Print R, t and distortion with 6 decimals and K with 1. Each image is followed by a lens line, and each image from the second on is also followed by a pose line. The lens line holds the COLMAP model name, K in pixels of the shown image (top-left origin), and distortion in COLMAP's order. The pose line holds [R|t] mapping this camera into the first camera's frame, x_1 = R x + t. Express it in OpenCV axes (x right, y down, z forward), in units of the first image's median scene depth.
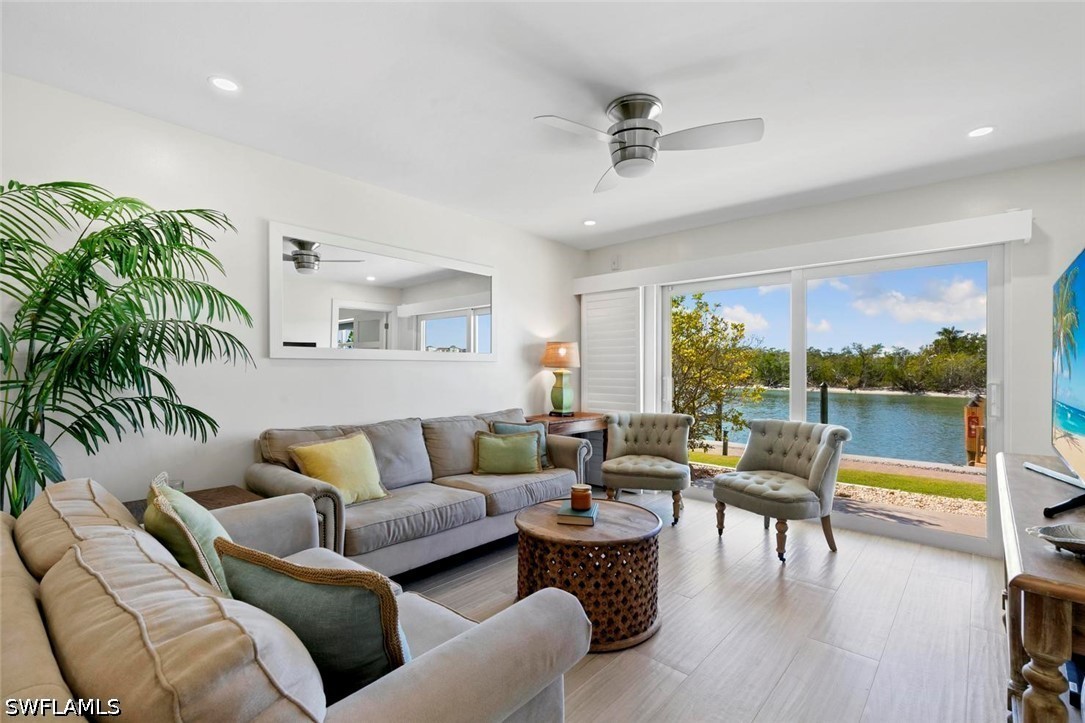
lens RADIAL K [[490.4, 0, 543.0], [0, 490.4, 370.3], [0, 0, 1]] dist [0.016925, -0.001952]
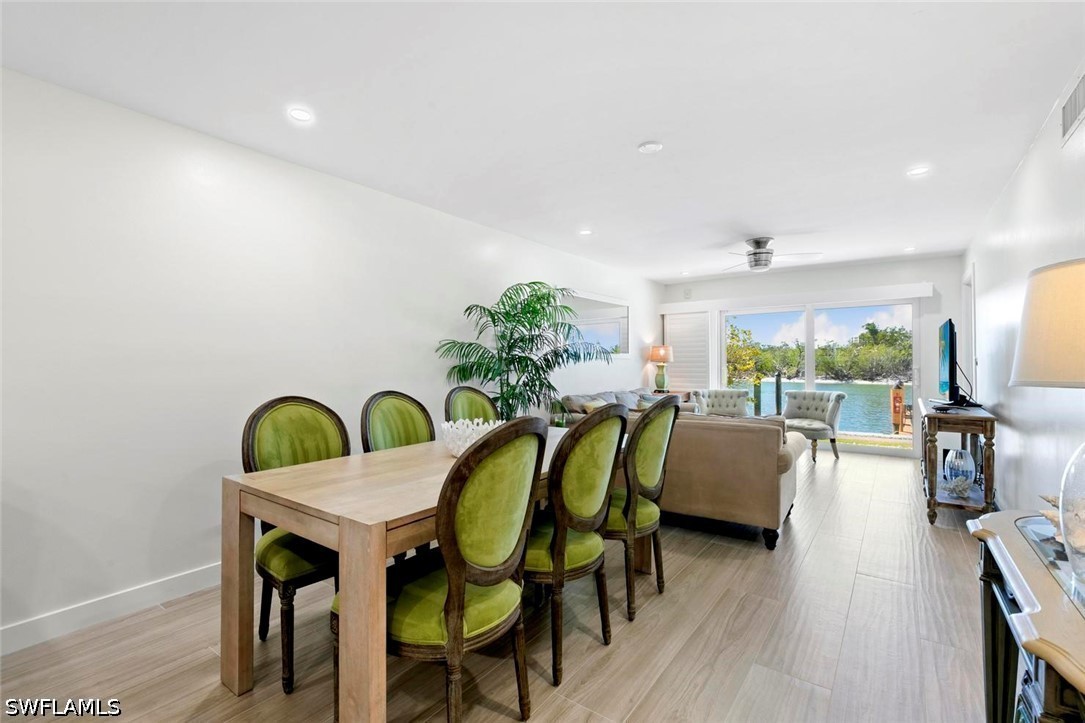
lens RADIAL K [[490.4, 0, 537.9], [0, 490.4, 361.8], [0, 0, 1]] dist [0.016925, -0.001952]
pose [[0.995633, -0.009605, 0.092858, -0.542030], [0.010028, 0.999941, -0.004089, -0.004186], [-0.092813, 0.005003, 0.995671, -0.577940]]
